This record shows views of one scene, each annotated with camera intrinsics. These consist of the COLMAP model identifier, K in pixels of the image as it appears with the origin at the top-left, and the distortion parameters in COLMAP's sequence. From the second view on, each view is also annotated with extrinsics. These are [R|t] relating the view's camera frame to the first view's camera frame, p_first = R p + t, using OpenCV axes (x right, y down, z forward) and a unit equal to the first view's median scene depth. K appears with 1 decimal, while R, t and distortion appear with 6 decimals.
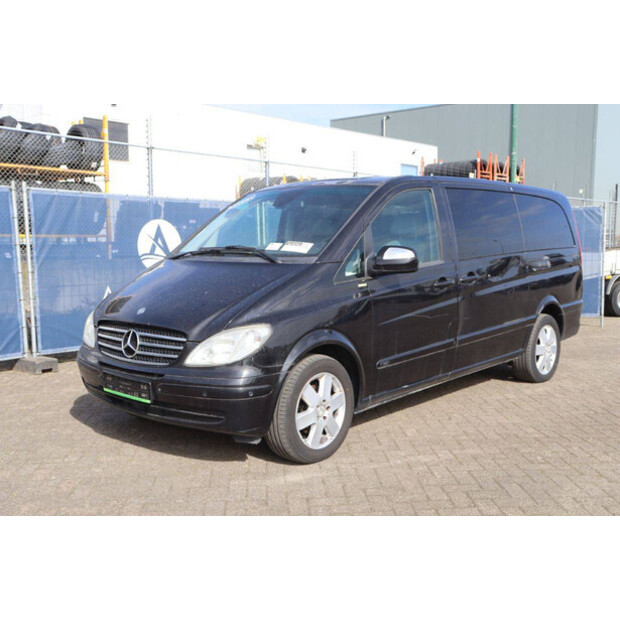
lens RADIAL K [[750.4, 0, 310.0], [0, 750.4, 310.0], [0, 0, 1]] dist [0.007274, 0.010300]
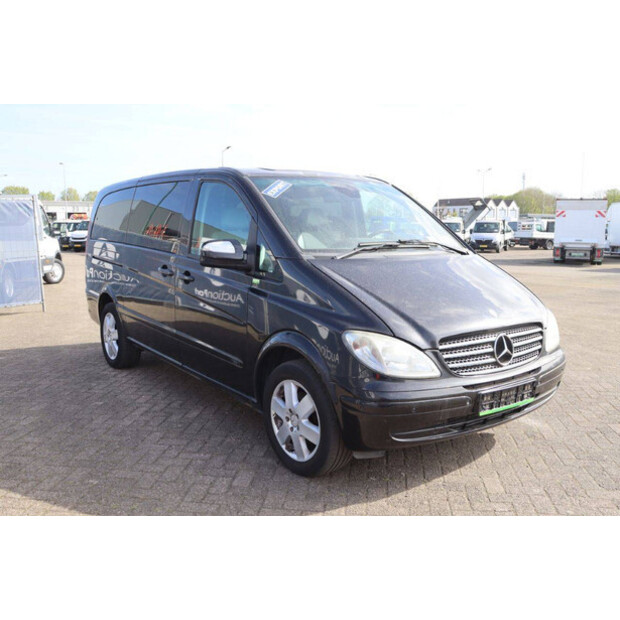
lens RADIAL K [[630.0, 0, 310.0], [0, 630.0, 310.0], [0, 0, 1]] dist [-0.014395, -0.003427]
pose [[0.143256, -0.130202, 0.981084, -1.032692], [0.094071, 0.988611, 0.117465, -0.116210], [-0.985205, 0.075464, 0.153873, 1.135266]]
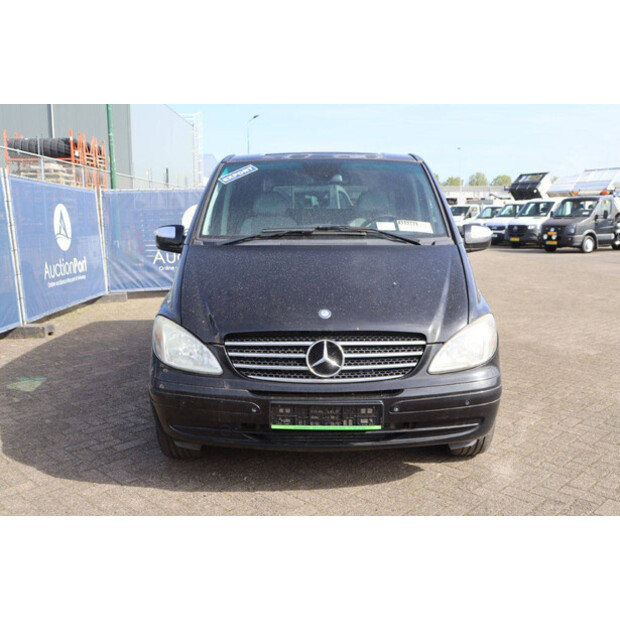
lens RADIAL K [[649.4, 0, 271.6], [0, 649.4, 310.5], [0, 0, 1]] dist [-0.006761, -0.003801]
pose [[0.725743, -0.105500, 0.679829, -0.733612], [0.069836, 0.994365, 0.079760, -0.060668], [-0.684412, -0.010409, 0.729021, 0.573909]]
